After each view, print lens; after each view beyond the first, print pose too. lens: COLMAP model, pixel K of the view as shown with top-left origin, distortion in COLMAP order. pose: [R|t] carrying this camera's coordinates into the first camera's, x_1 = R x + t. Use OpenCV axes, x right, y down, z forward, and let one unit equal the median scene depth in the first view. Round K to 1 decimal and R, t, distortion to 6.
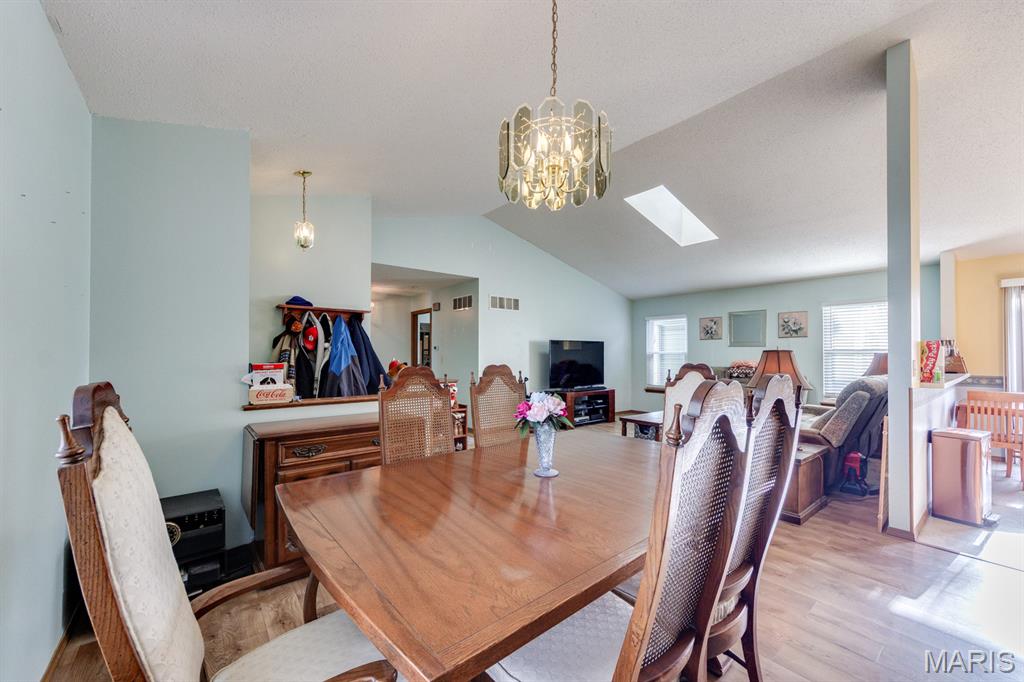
lens RADIAL K [[402.3, 0, 525.9], [0, 402.3, 352.8], [0, 0, 1]] dist [0.002368, 0.000045]
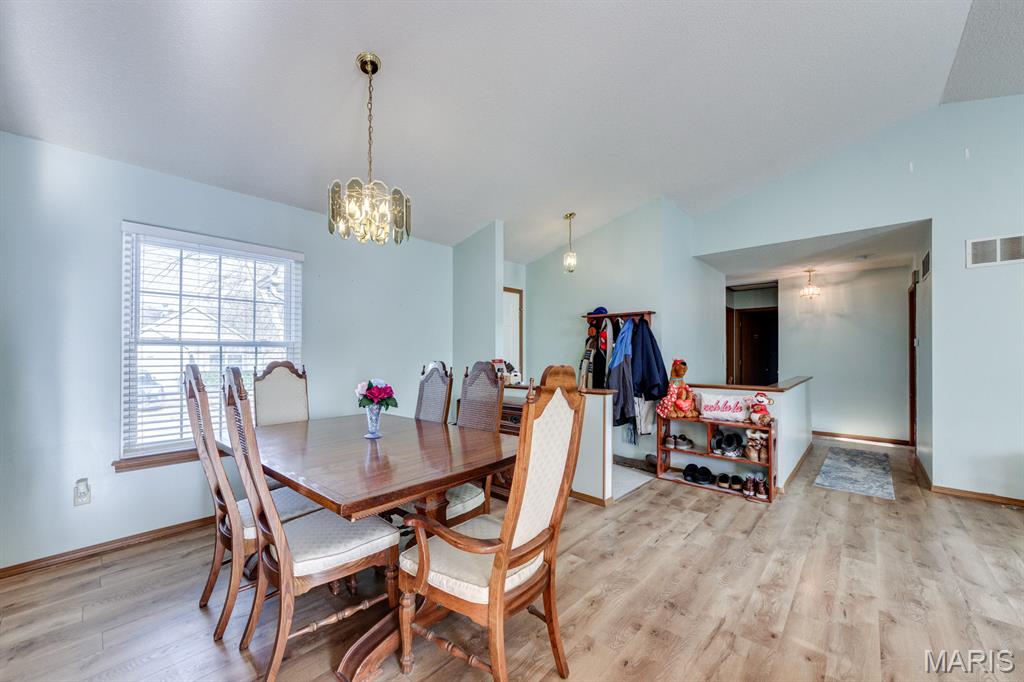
lens RADIAL K [[396.8, 0, 505.0], [0, 396.8, 346.0], [0, 0, 1]] dist [0.000516, 0.000223]
pose [[0.130084, -0.021343, -0.991273, 0.342918], [0.005347, 0.999769, -0.020824, 0.002669], [0.991489, -0.002591, 0.130168, 0.301597]]
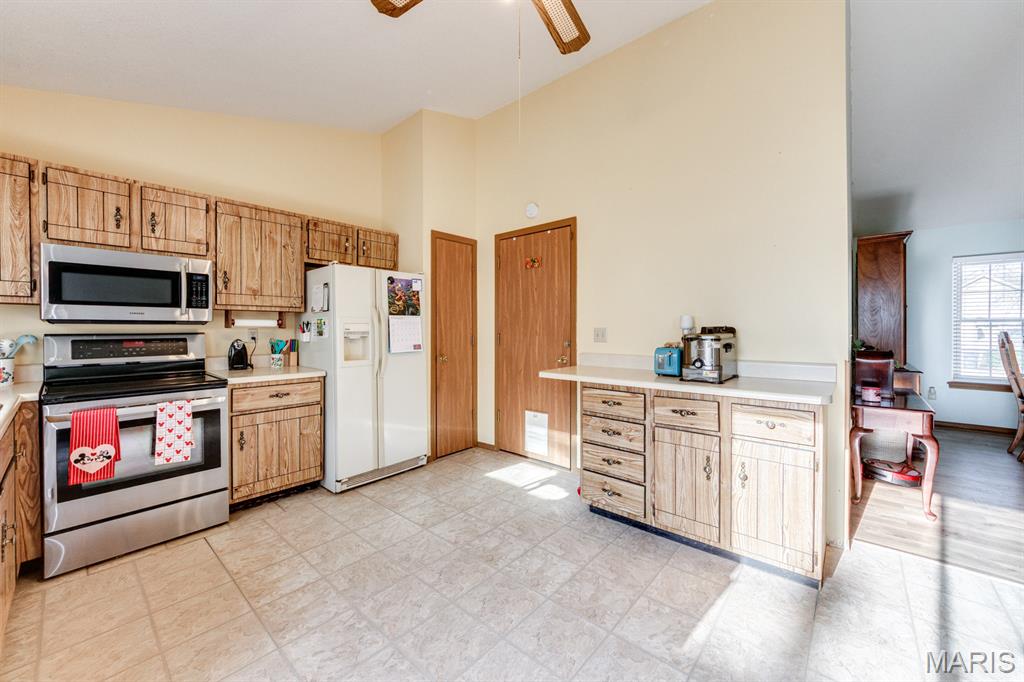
lens RADIAL K [[394.3, 0, 514.1], [0, 394.3, 332.3], [0, 0, 1]] dist [-0.000384, 0.000066]
pose [[-0.986240, -0.002258, -0.165302, 0.832983], [-0.002233, 0.999997, -0.000338, 0.008684], [0.165302, 0.000035, -0.986243, 0.568762]]
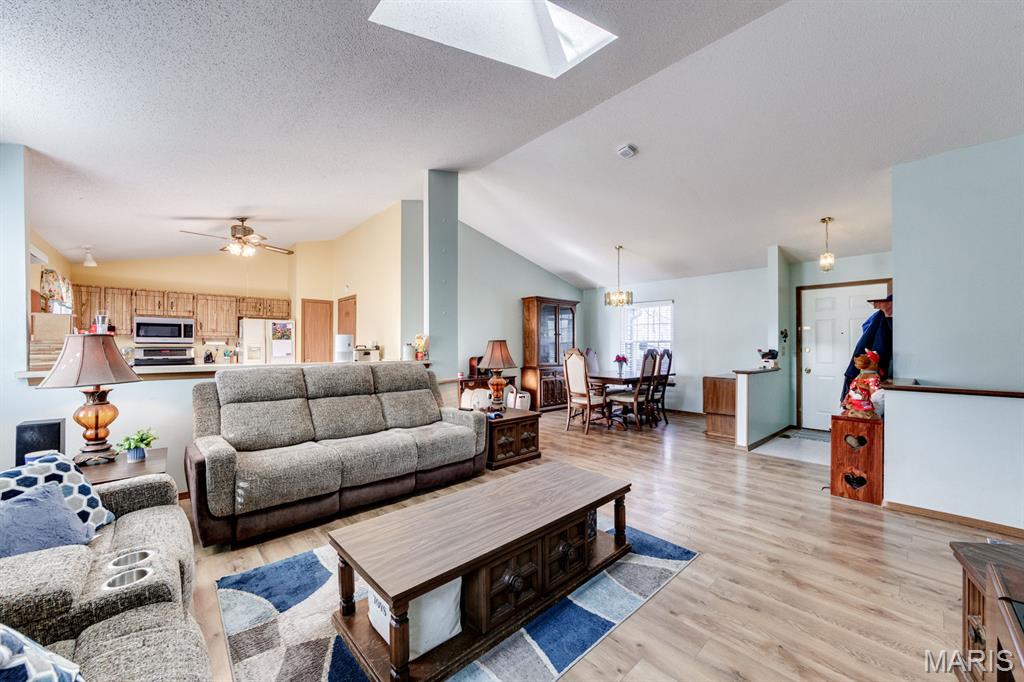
lens RADIAL K [[391.7, 0, 512.7], [0, 391.7, 343.3], [0, 0, 1]] dist [0.002343, -0.000016]
pose [[-0.999101, -0.004635, -0.042130, 0.306954], [-0.004043, 0.999892, -0.014130, 0.010701], [0.042191, -0.013947, -0.999012, 1.150349]]
